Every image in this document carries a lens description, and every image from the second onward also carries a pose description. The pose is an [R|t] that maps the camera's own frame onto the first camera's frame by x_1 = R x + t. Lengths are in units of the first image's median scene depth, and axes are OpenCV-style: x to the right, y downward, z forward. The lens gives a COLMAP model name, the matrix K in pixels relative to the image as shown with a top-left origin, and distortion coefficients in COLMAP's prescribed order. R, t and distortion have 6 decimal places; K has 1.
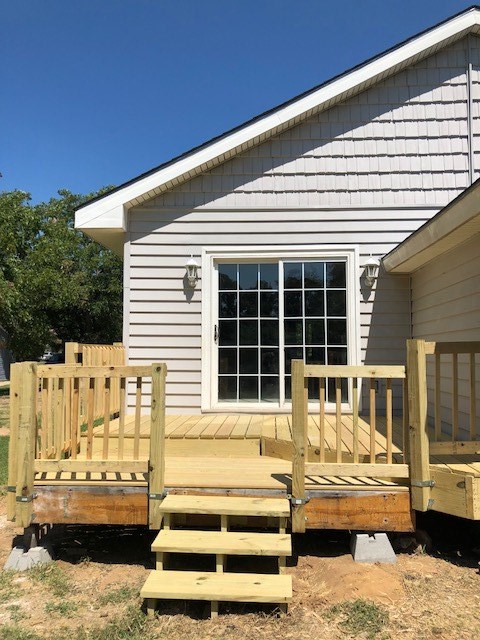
lens RADIAL K [[523.9, 0, 240.0], [0, 523.9, 320.0], [0, 0, 1]] dist [-0.009212, -0.001269]
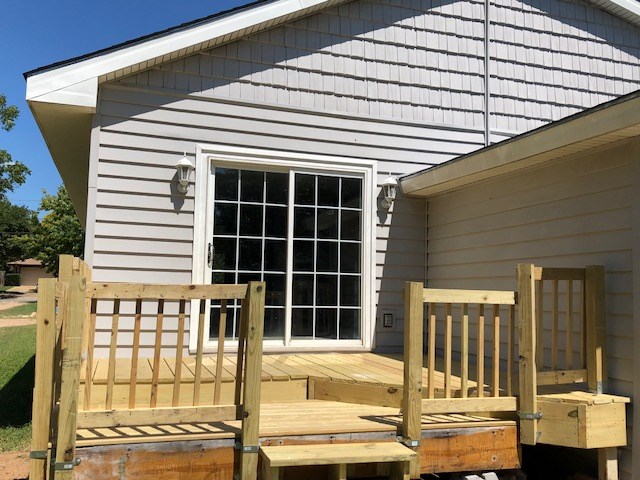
lens RADIAL K [[637.5, 0, 320.0], [0, 637.5, 240.0], [0, 0, 1]] dist [0.009861, -0.033260]
pose [[0.929187, 0.052636, 0.365844, -0.249698], [-0.045632, 0.998572, -0.027770, 0.024420], [-0.366783, 0.009109, 0.930262, 0.033719]]
